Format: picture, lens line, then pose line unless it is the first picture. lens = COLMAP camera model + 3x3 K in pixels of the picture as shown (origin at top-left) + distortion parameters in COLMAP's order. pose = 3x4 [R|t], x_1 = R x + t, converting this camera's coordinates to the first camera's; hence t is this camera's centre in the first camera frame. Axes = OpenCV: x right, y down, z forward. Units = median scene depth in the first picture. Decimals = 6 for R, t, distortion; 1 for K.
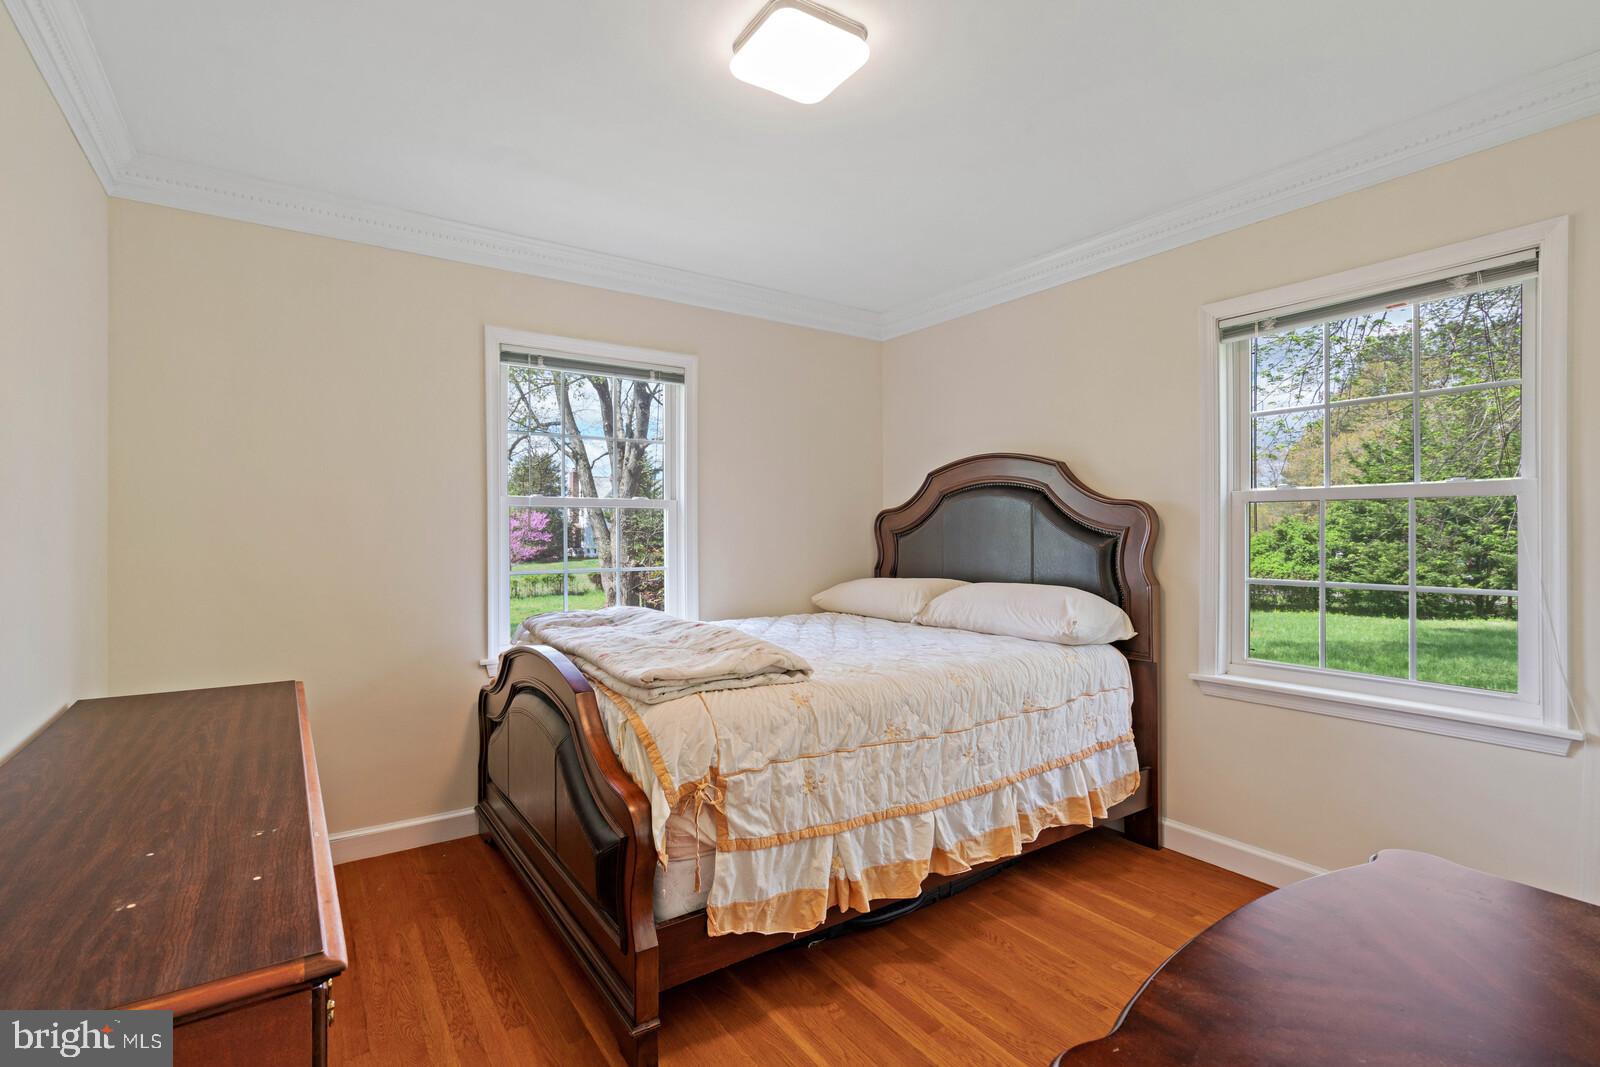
lens RADIAL K [[741.0, 0, 783.5], [0, 741.0, 525.3], [0, 0, 1]] dist [-0.002277, 0.000691]
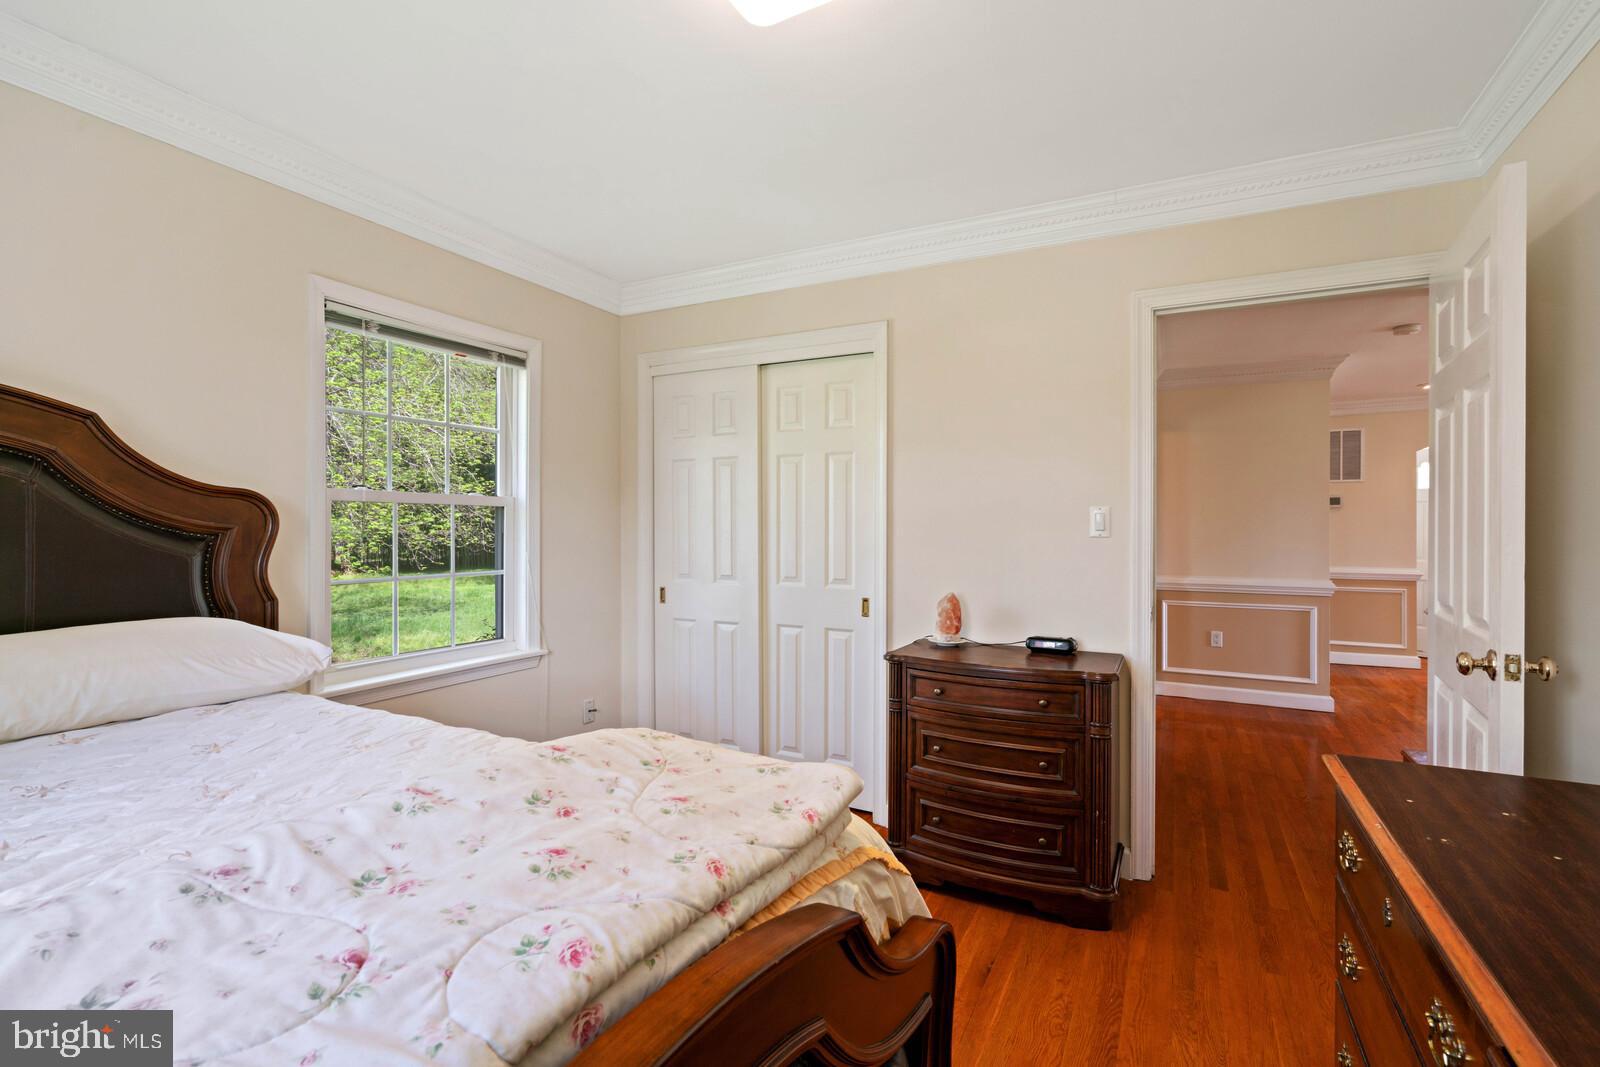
lens RADIAL K [[741.0, 0, 783.5], [0, 741.0, 525.3], [0, 0, 1]] dist [-0.002277, 0.000691]
pose [[-0.475847, 0.000244, 0.879528, -0.667267], [-0.012274, 0.999901, -0.006918, 0.000123], [-0.879442, -0.014088, -0.475797, 1.306476]]
